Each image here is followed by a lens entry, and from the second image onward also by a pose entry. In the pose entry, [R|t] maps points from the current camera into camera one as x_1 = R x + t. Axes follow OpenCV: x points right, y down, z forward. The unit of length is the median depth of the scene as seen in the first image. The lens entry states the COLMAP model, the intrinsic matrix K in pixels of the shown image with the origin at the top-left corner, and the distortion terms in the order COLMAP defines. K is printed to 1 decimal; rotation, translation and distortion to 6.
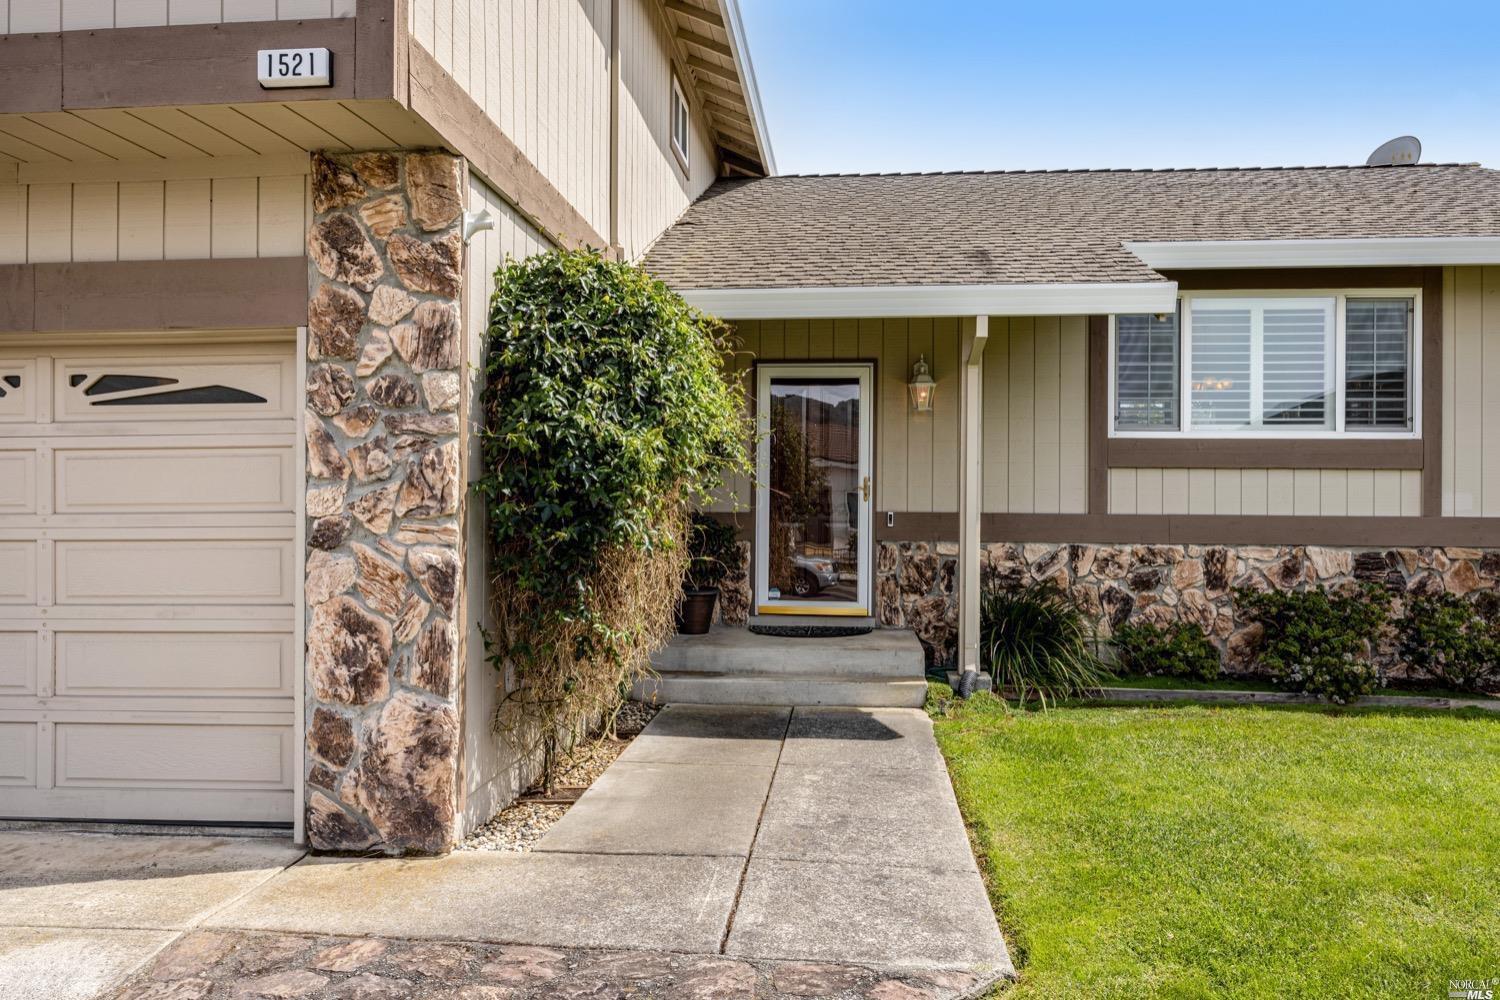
lens RADIAL K [[1141.6, 0, 749.7], [0, 1141.6, 495.2], [0, 0, 1]] dist [0.001072, 0.002349]
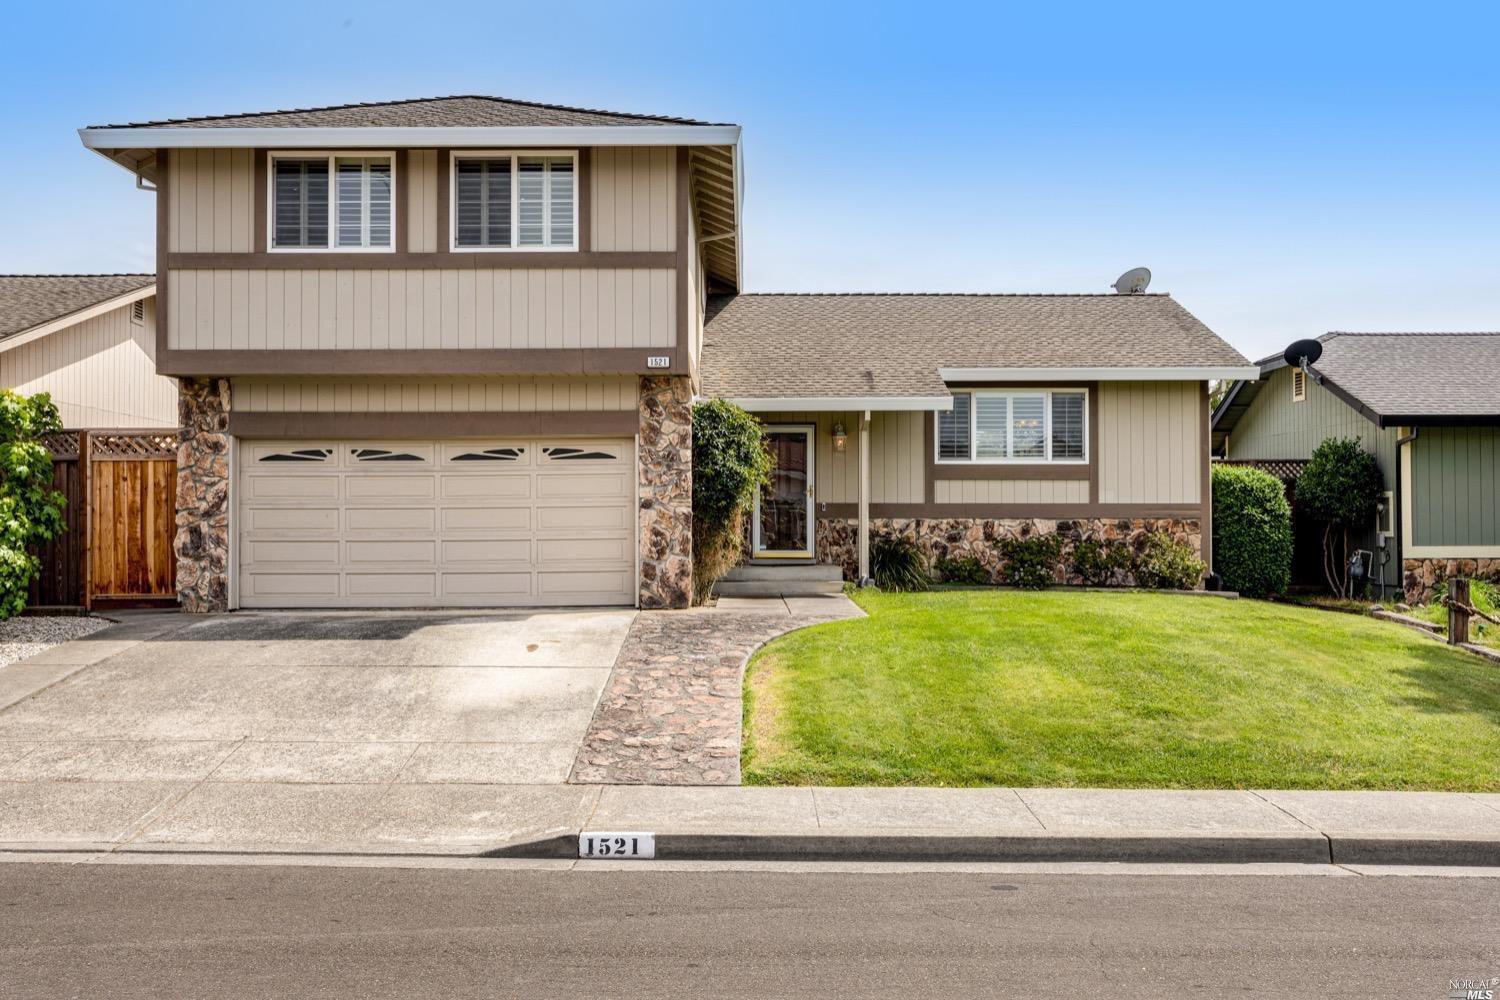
lens RADIAL K [[1141.6, 0, 750.5], [0, 1141.6, 499.9], [0, 0, 1]] dist [0.001072, 0.002349]
pose [[0.996820, -0.006566, 0.079415, -0.174814], [0.007096, 0.999954, -0.006389, 0.023924], [-0.079370, 0.006933, 0.996821, -1.040045]]
